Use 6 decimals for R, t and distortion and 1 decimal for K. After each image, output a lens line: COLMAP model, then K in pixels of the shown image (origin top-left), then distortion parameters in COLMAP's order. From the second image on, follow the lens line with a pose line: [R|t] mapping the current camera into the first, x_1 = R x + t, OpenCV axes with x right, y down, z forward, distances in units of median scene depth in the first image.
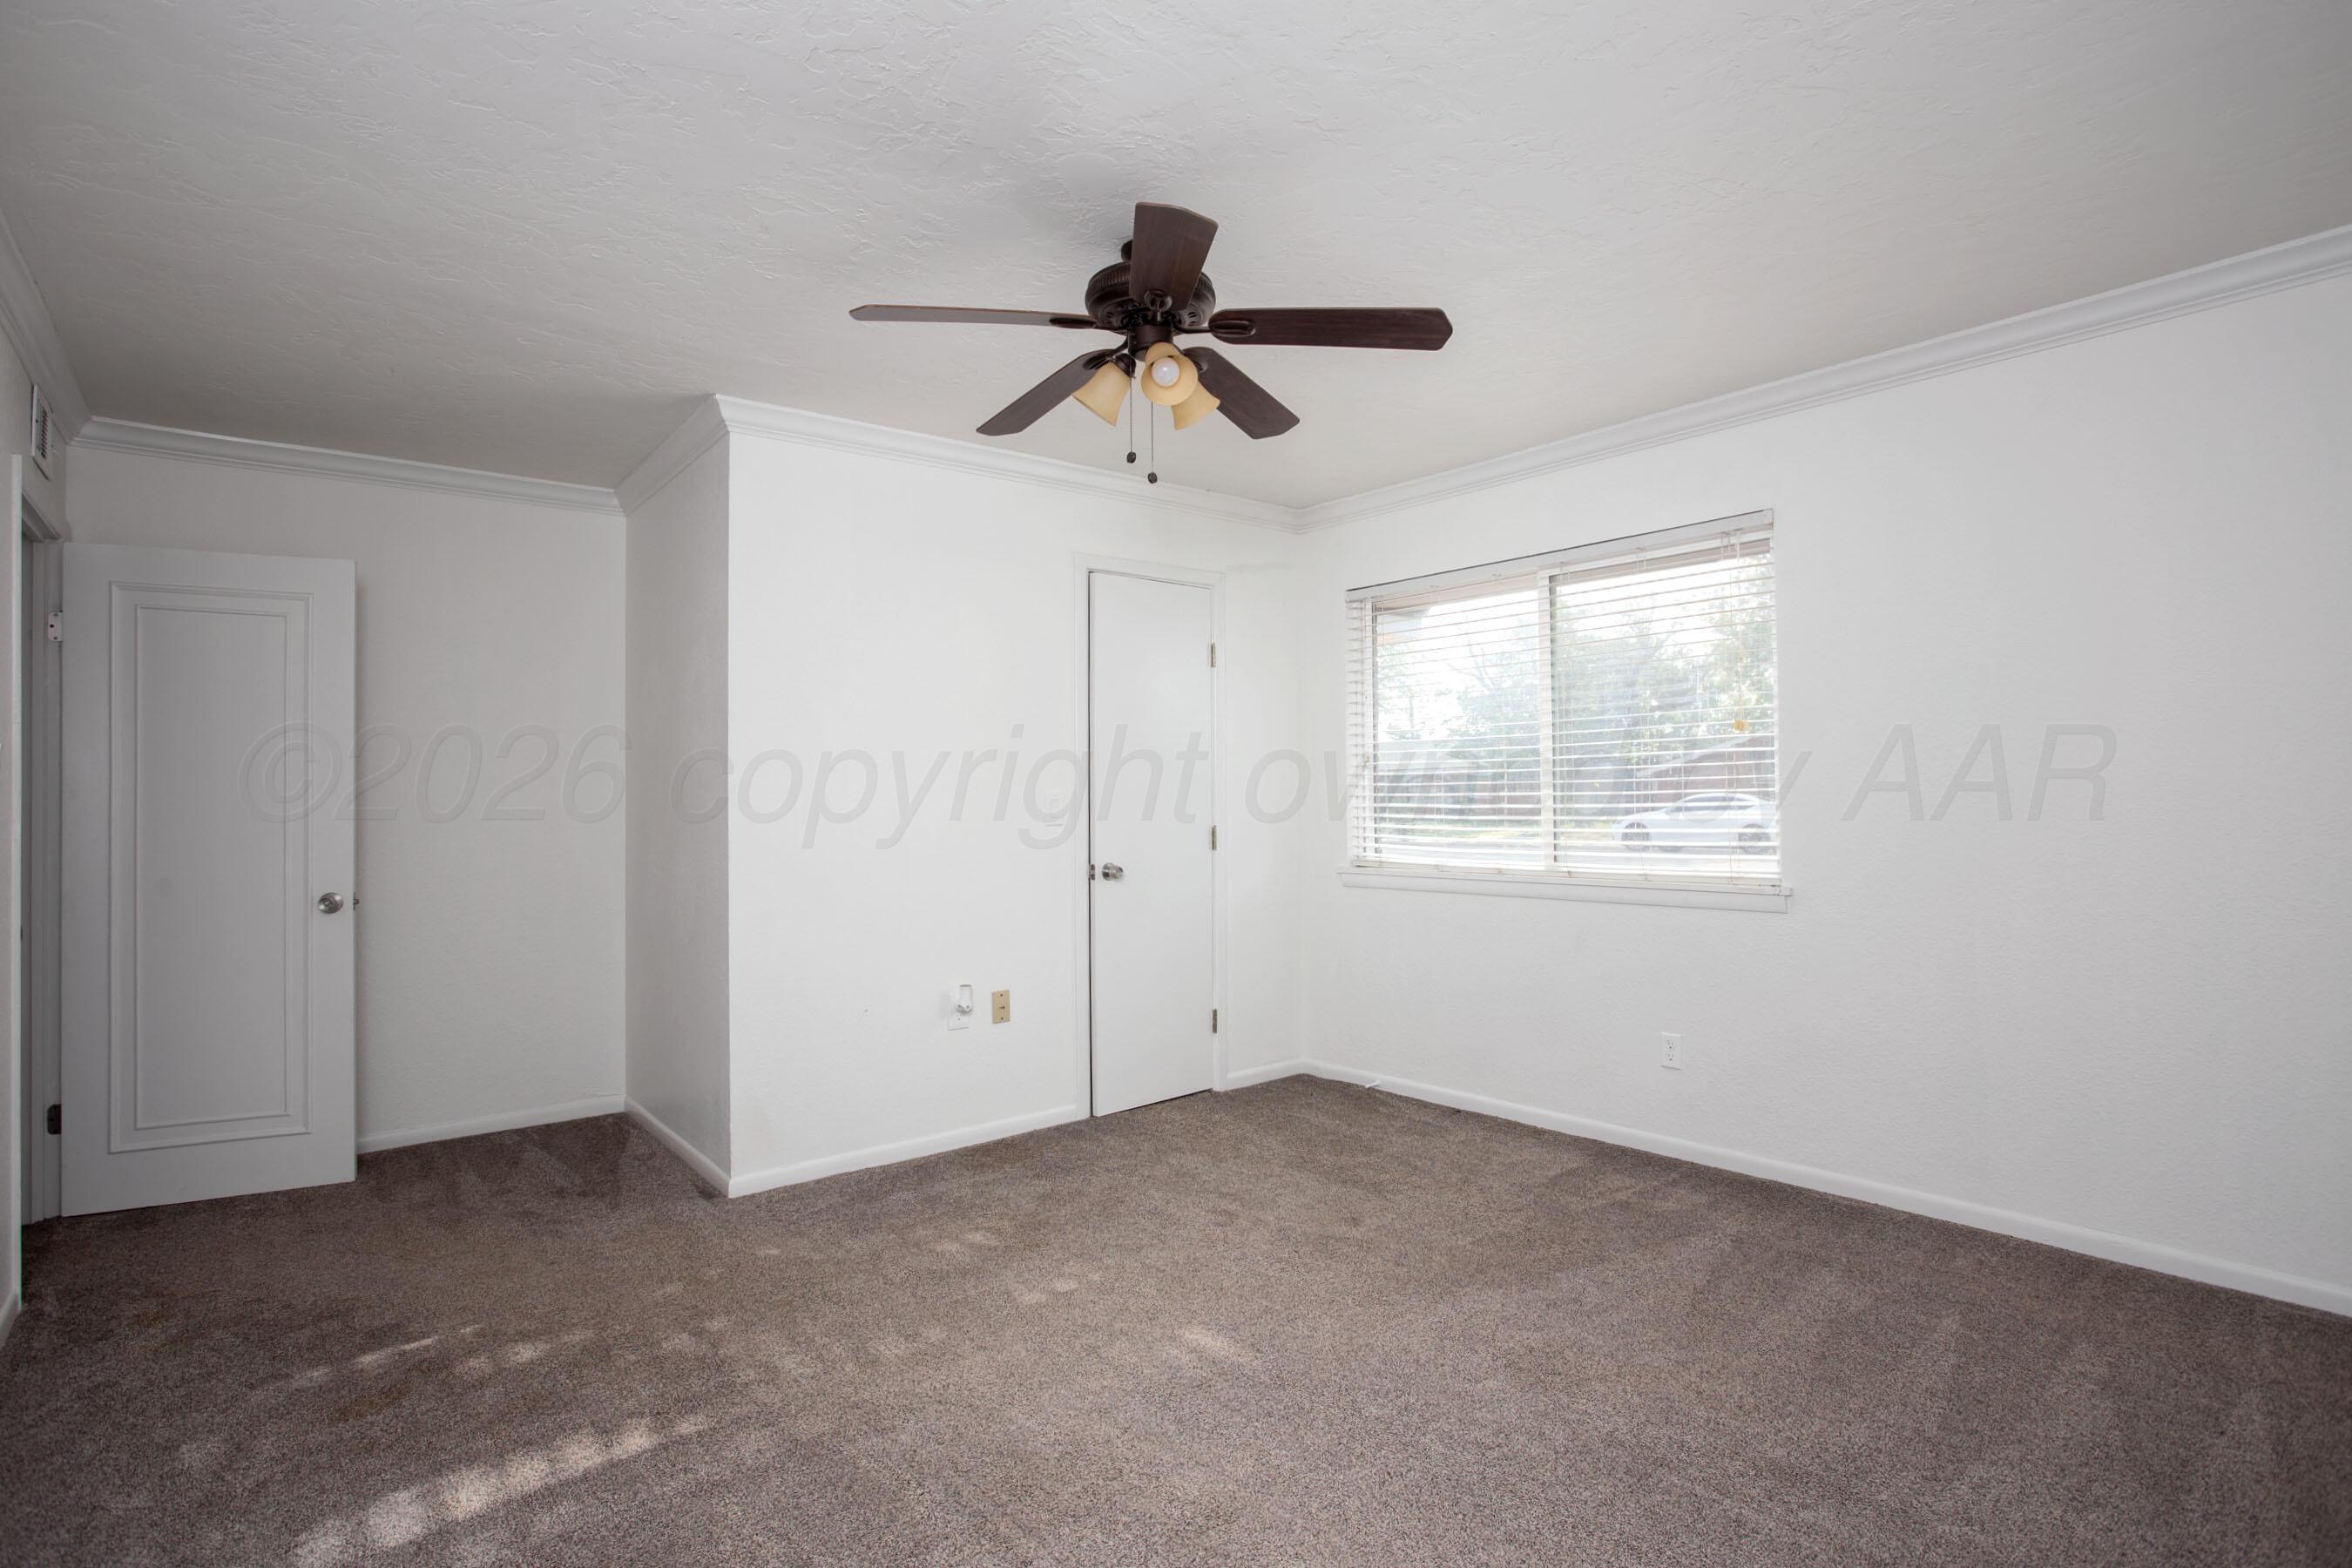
lens RADIAL K [[1204.9, 0, 1165.0], [0, 1204.9, 776.1], [0, 0, 1]] dist [-0.060553, 0.000414]
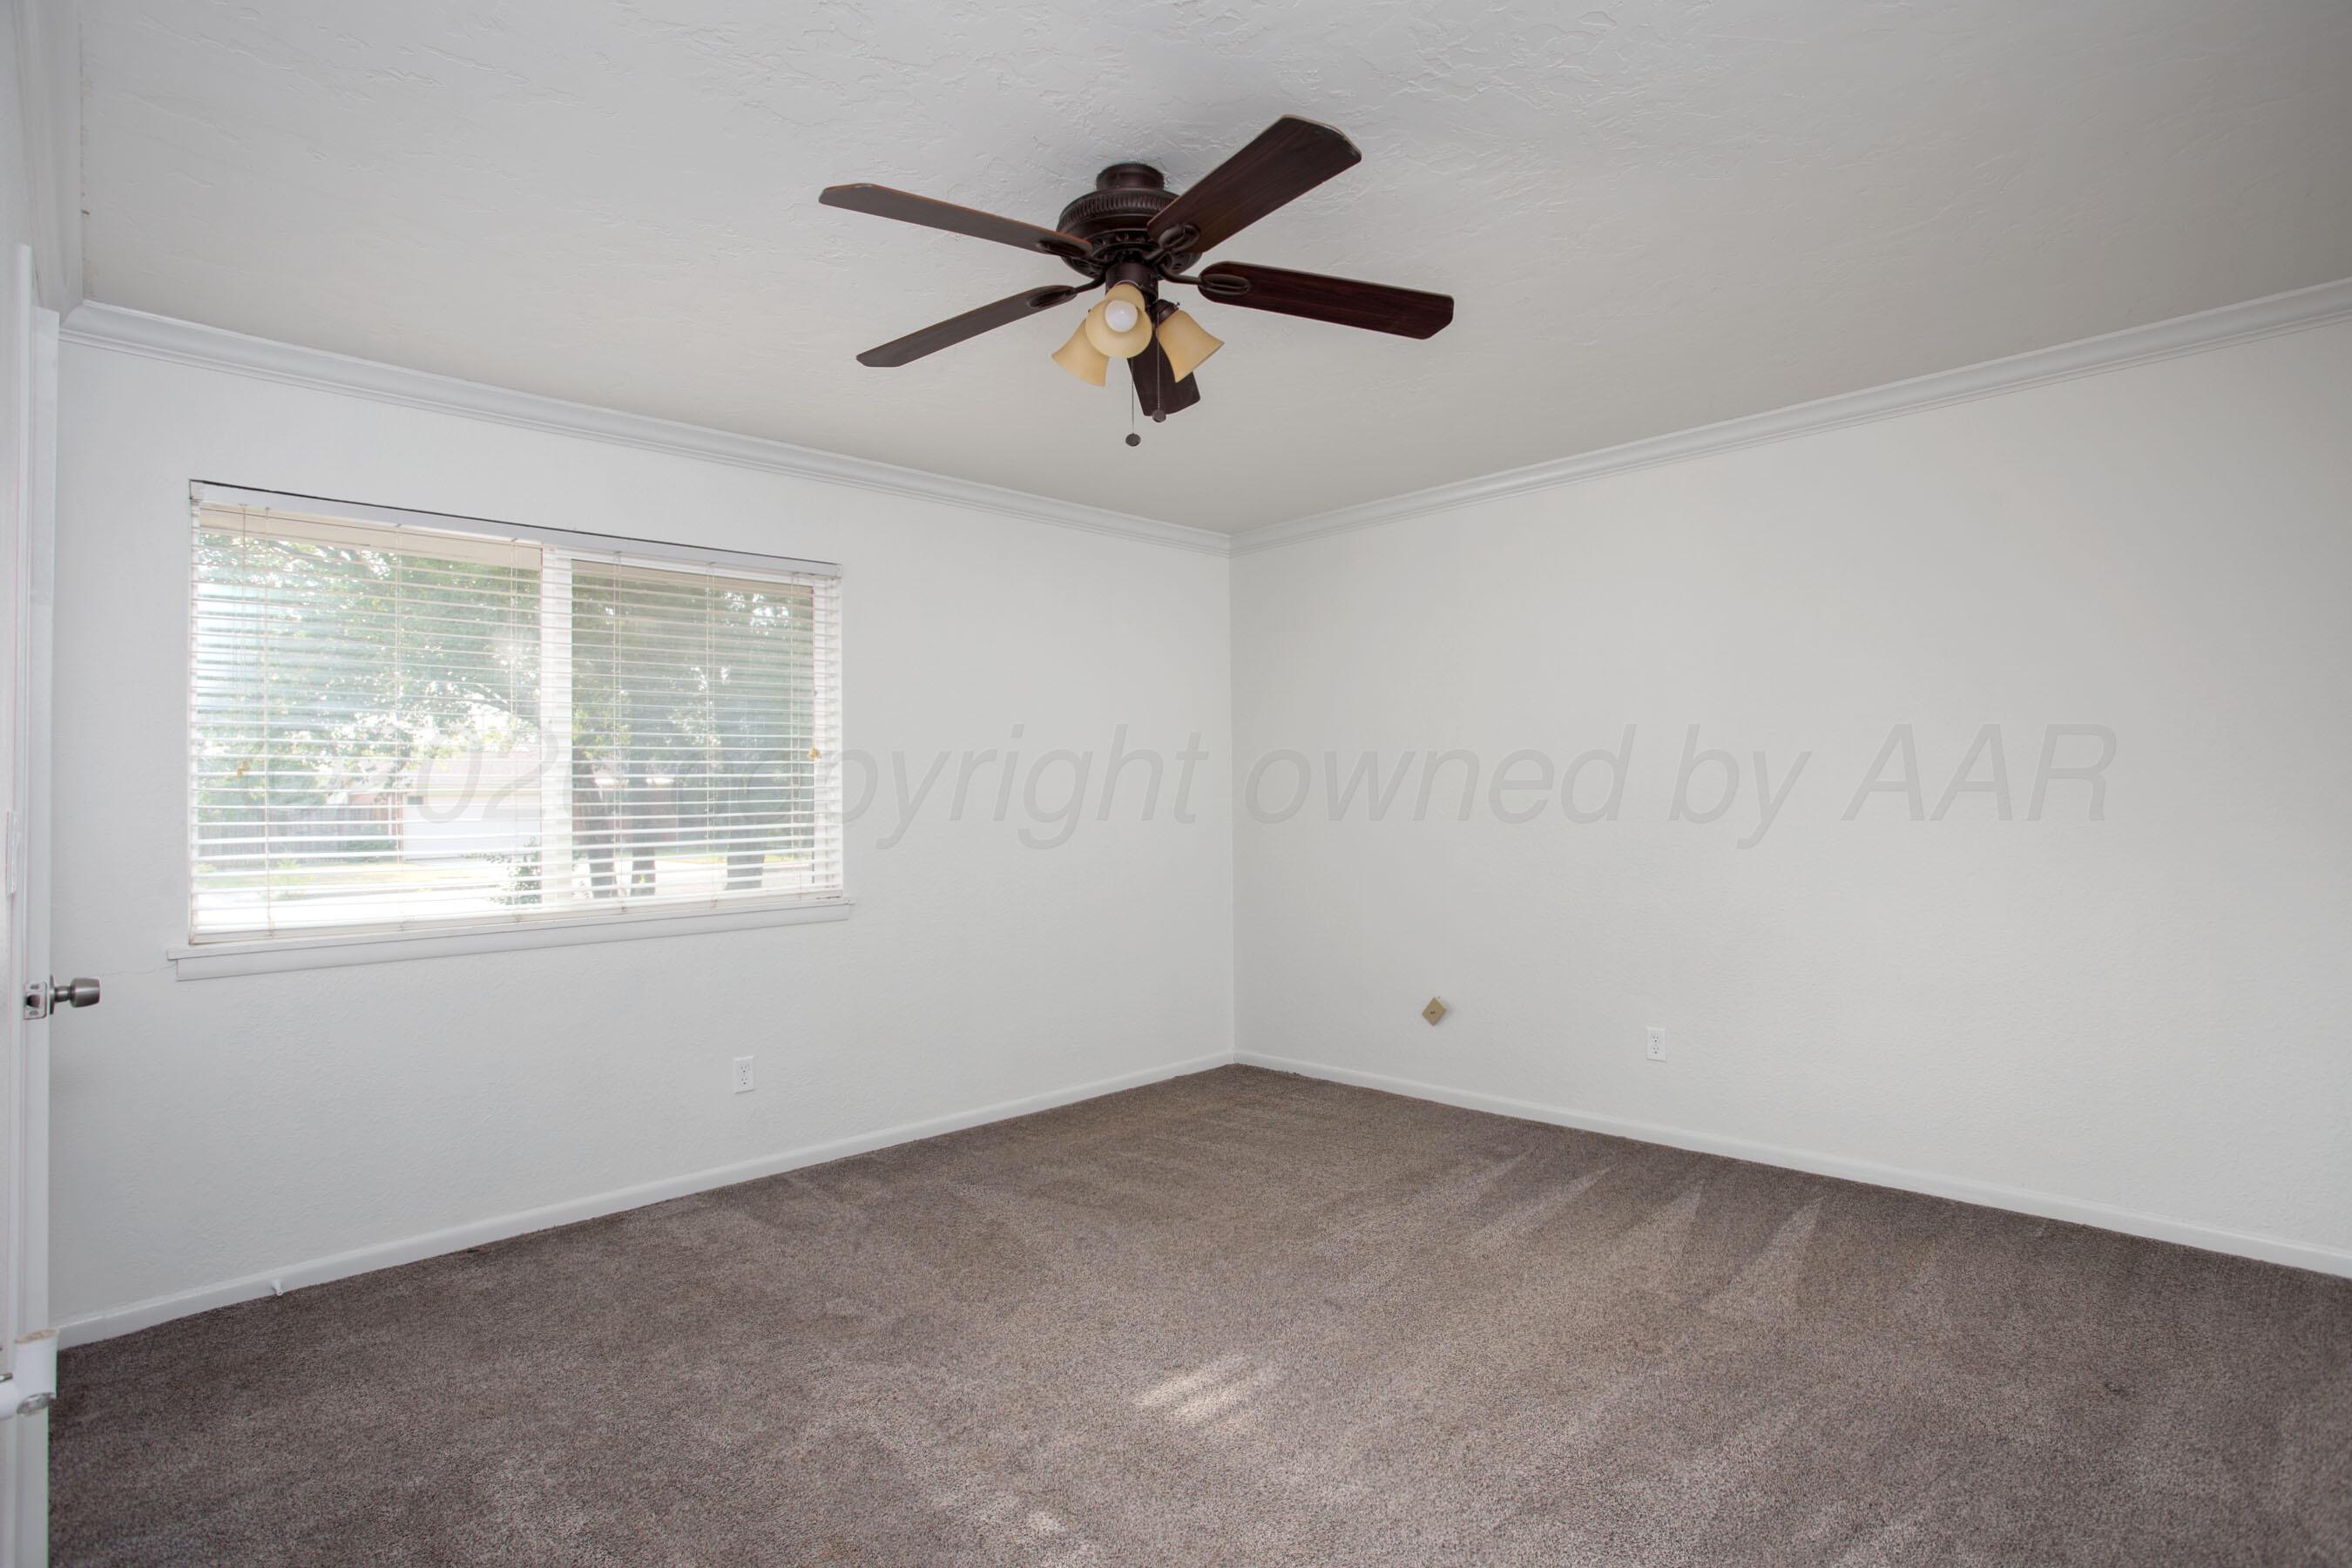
lens RADIAL K [[1204.9, 0, 1165.0], [0, 1204.9, 776.1], [0, 0, 1]] dist [-0.060553, 0.000414]
pose [[-0.131749, 0.041008, 0.990434, -0.694173], [0.005773, 0.999159, -0.040602, 0.025726], [-0.991266, 0.000368, -0.131875, 0.866835]]
